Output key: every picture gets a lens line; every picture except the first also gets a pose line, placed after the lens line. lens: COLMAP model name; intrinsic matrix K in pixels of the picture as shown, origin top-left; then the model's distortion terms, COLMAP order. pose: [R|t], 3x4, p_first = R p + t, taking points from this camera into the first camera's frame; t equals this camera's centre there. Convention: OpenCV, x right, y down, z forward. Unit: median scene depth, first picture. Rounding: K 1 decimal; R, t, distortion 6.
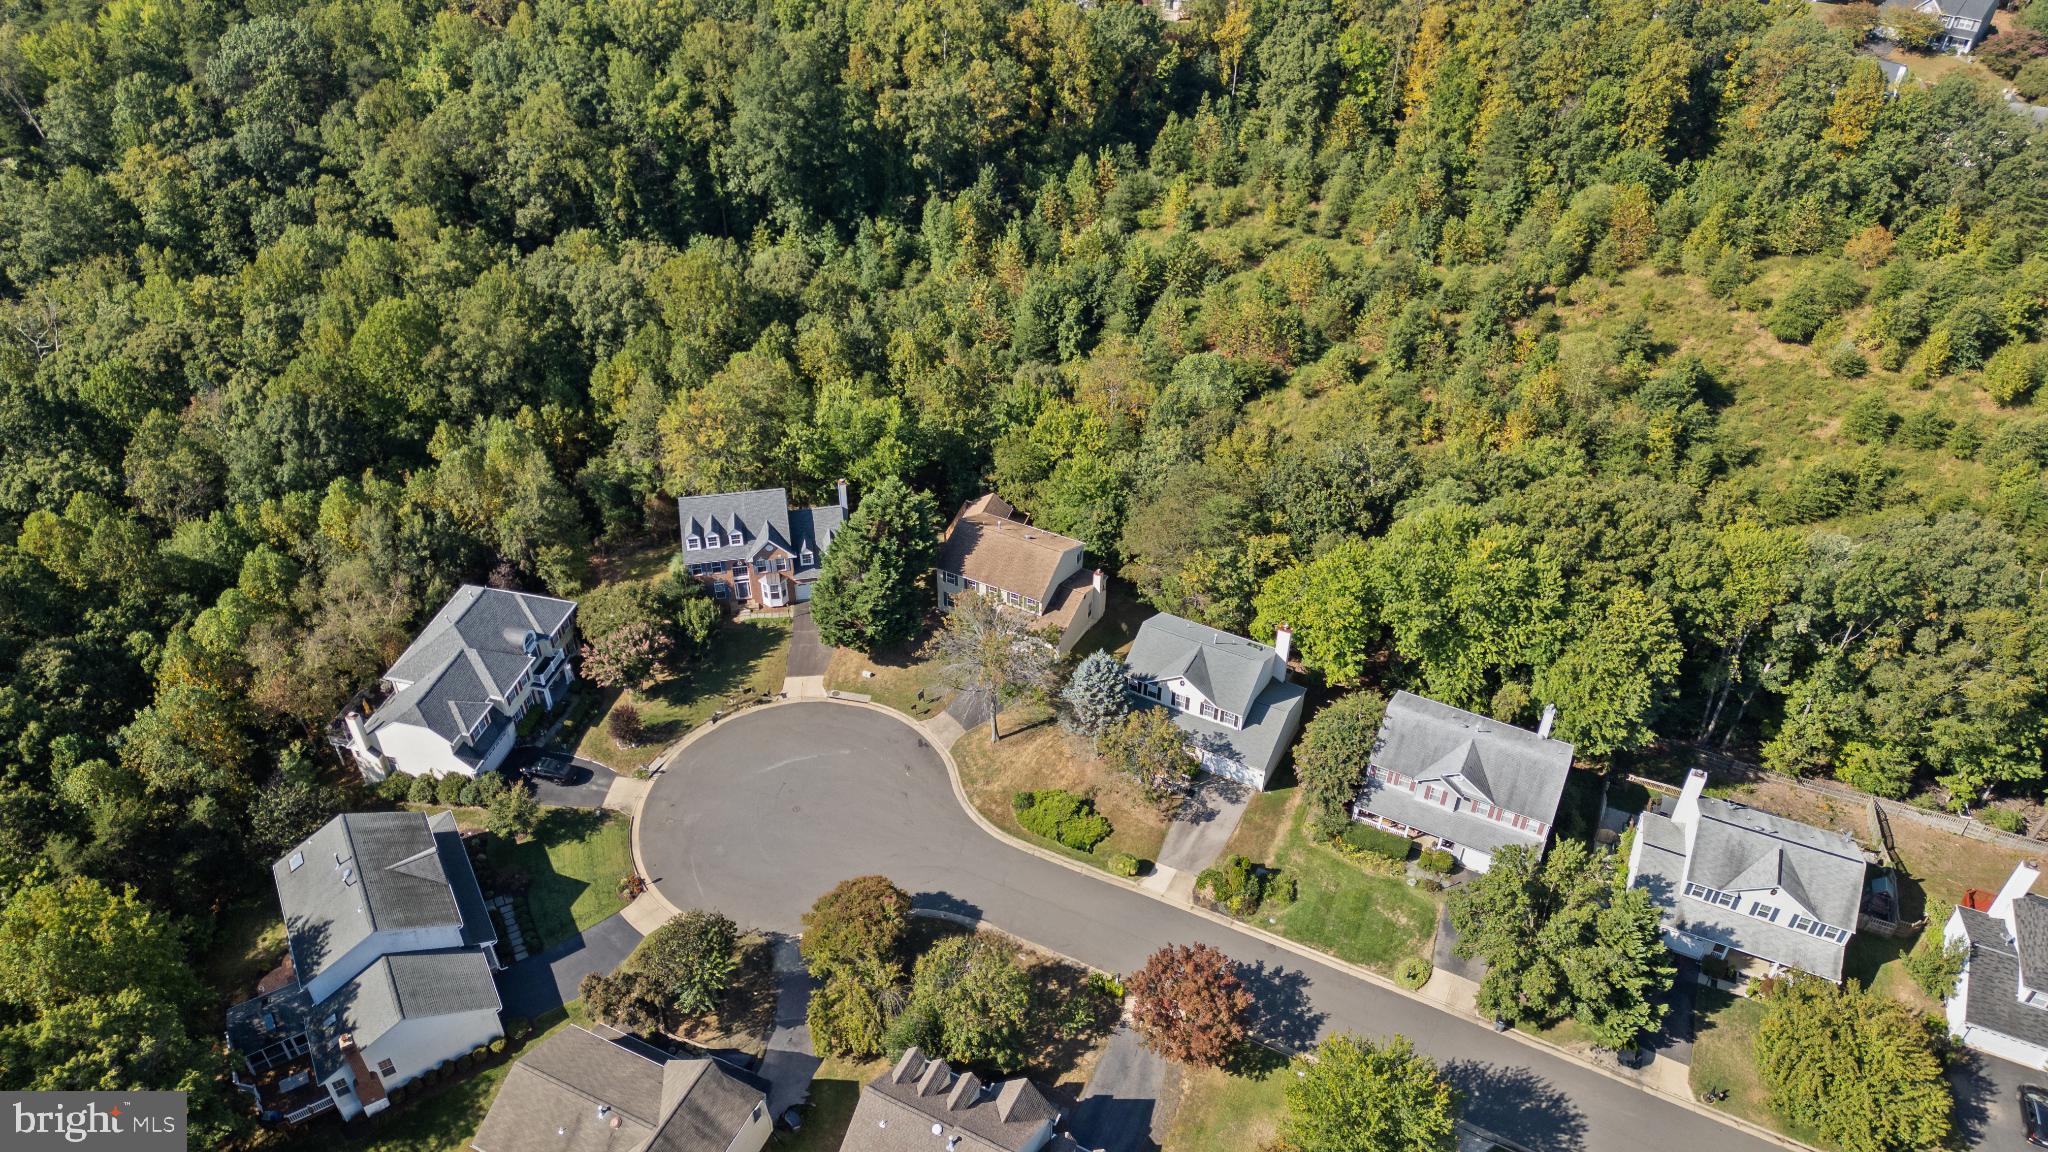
lens RADIAL K [[1433.9, 0, 1012.9], [0, 1433.9, 573.8], [0, 0, 1]] dist [0.027377, -0.028243]
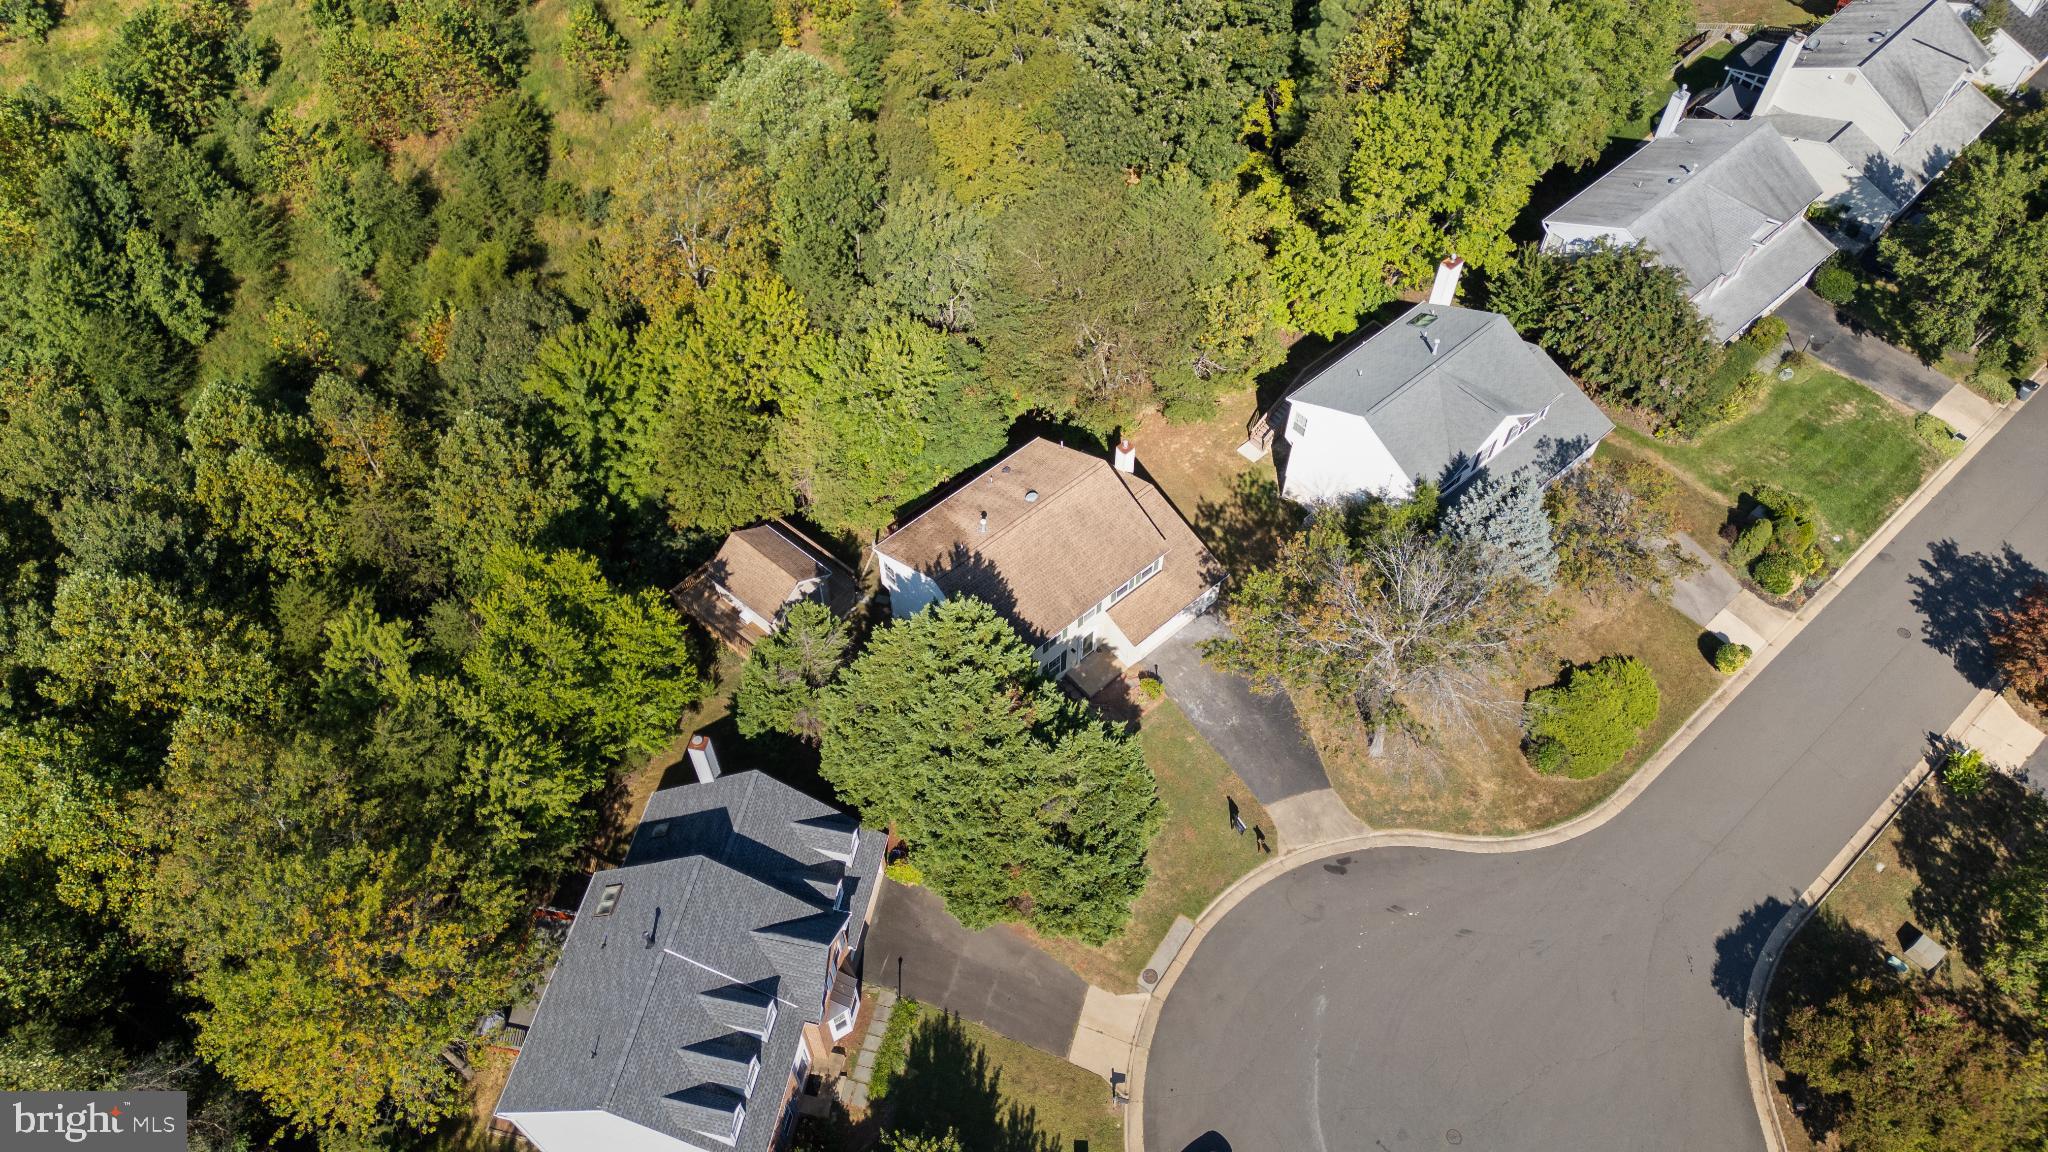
lens RADIAL K [[1433.9, 0, 1036.2], [0, 1433.9, 569.5], [0, 0, 1]] dist [0.027377, -0.028243]
pose [[0.365877, -0.752856, 0.547122, -0.281374], [0.579799, 0.644248, 0.498776, -0.256649], [-0.727989, 0.134730, 0.672220, 0.629217]]
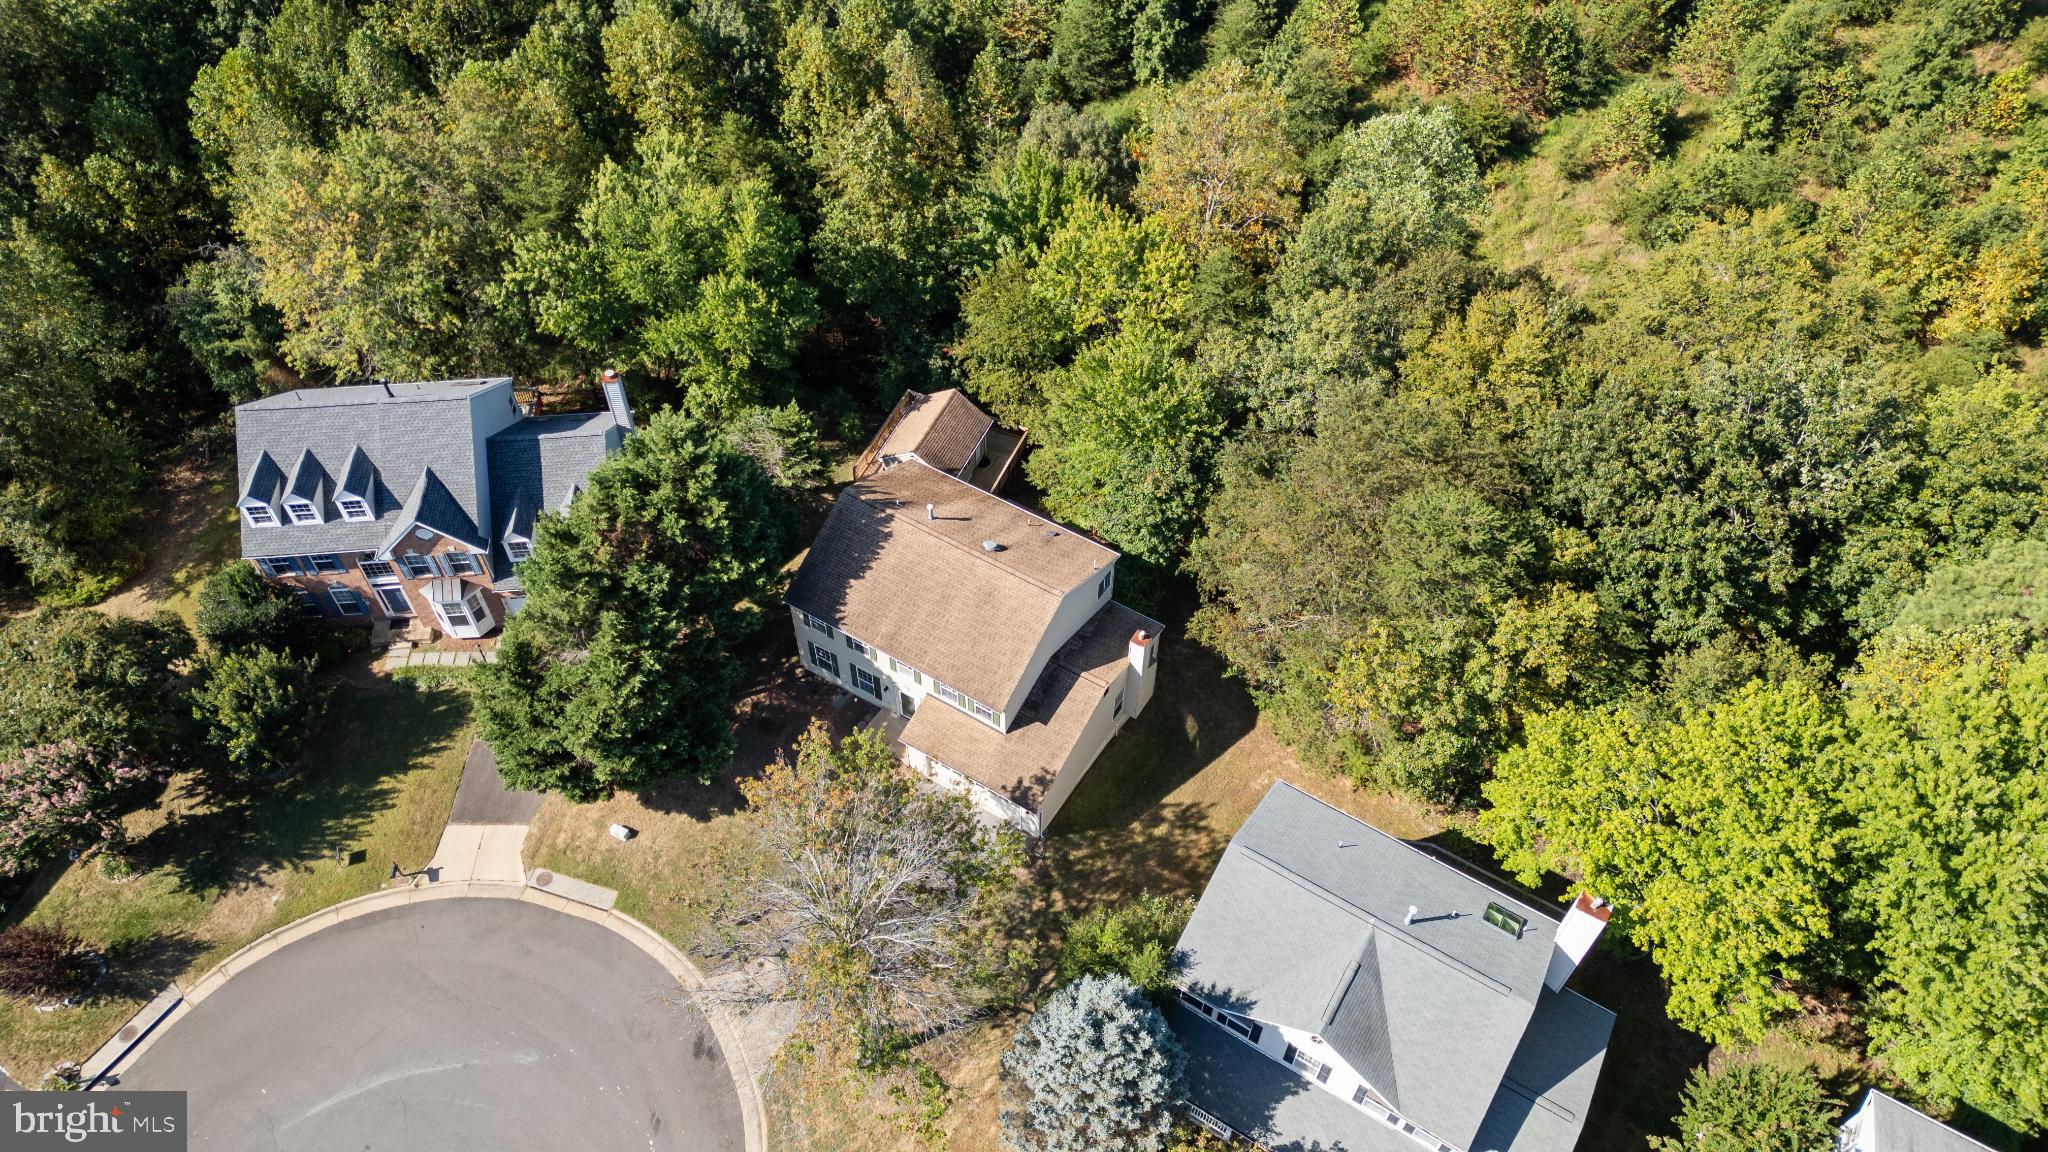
lens RADIAL K [[1433.9, 0, 1013.9], [0, 1433.9, 576.6], [0, 0, 1]] dist [0.027377, -0.028243]
pose [[0.996337, 0.065572, -0.054897, 0.041370], [-0.052095, 0.974454, 0.218460, -0.110210], [0.067820, -0.214799, 0.974301, 0.542539]]
